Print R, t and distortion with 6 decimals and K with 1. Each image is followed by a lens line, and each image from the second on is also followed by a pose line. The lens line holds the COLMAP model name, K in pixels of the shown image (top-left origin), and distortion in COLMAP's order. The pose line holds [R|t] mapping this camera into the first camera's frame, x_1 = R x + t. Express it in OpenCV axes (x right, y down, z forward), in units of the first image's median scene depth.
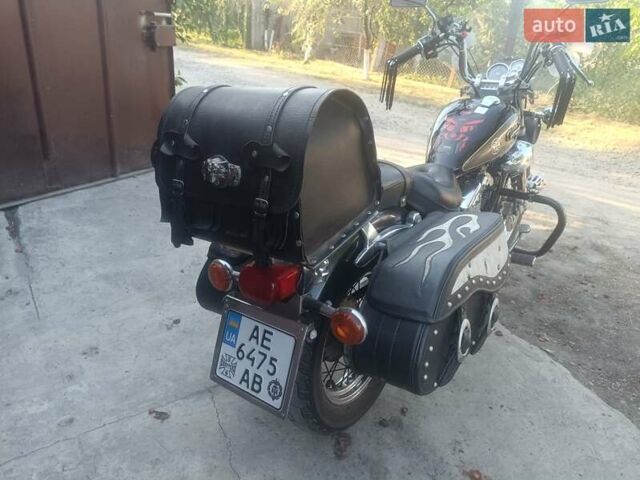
lens RADIAL K [[472.6, 0, 317.0], [0, 472.6, 239.4], [0, 0, 1]] dist [0.019355, -0.013602]
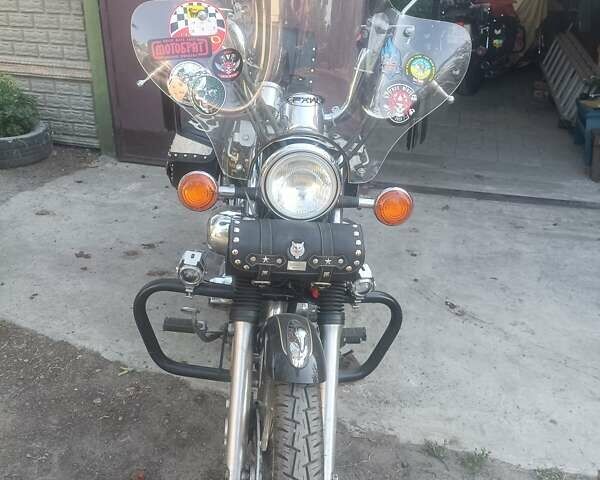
lens RADIAL K [[583.4, 0, 300.5], [0, 583.4, 239.3], [0, 0, 1]] dist [0.050859, 0.000000]
pose [[-0.734704, 0.208367, -0.645595, 0.890610], [-0.363402, 0.682714, 0.633908, -0.709798], [0.572842, 0.700346, -0.425872, 1.468522]]
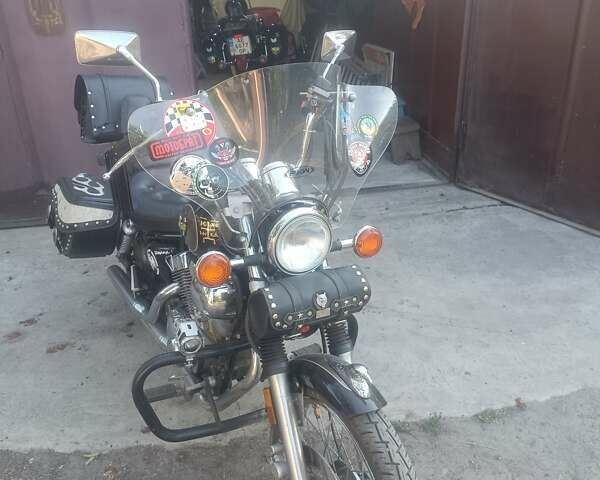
lens RADIAL K [[583.4, 0, 297.5], [0, 583.4, 241.1], [0, 0, 1]] dist [0.050859, 0.000000]
pose [[-0.394740, 0.345430, -0.851386, 1.092042], [-0.403197, 0.767520, 0.498343, -0.708838], [0.825598, 0.539992, -0.163695, 1.265169]]
